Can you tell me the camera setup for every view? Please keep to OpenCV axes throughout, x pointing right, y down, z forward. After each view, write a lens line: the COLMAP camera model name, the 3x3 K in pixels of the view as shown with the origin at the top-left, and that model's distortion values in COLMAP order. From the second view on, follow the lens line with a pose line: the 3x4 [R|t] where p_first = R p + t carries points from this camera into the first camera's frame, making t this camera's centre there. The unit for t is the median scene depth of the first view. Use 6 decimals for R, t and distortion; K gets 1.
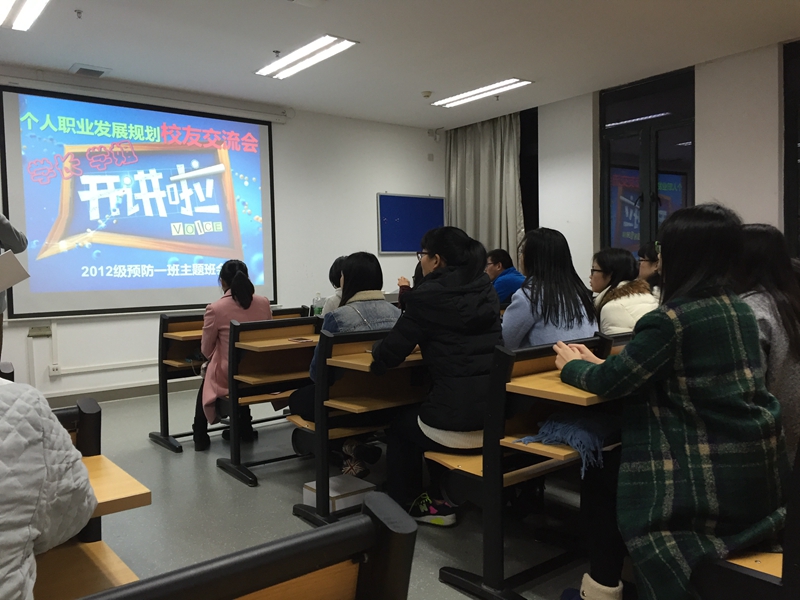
lens RADIAL K [[678.7, 0, 405.7], [0, 678.7, 297.7], [0, 0, 1]] dist [0.085433, -0.087466]
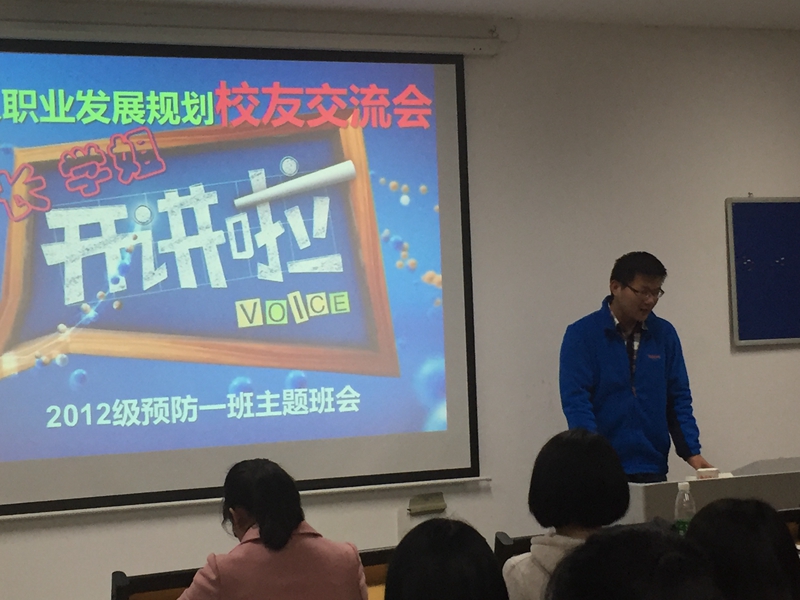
lens RADIAL K [[1385.0, 0, 397.8], [0, 1385.0, 296.3], [0, 0, 1]] dist [0.061516, 0.000000]
pose [[0.946168, -0.016696, -0.323245, 0.052480], [0.001473, 0.998880, -0.047282, -0.070494], [0.323672, 0.044261, 0.945133, 0.180681]]
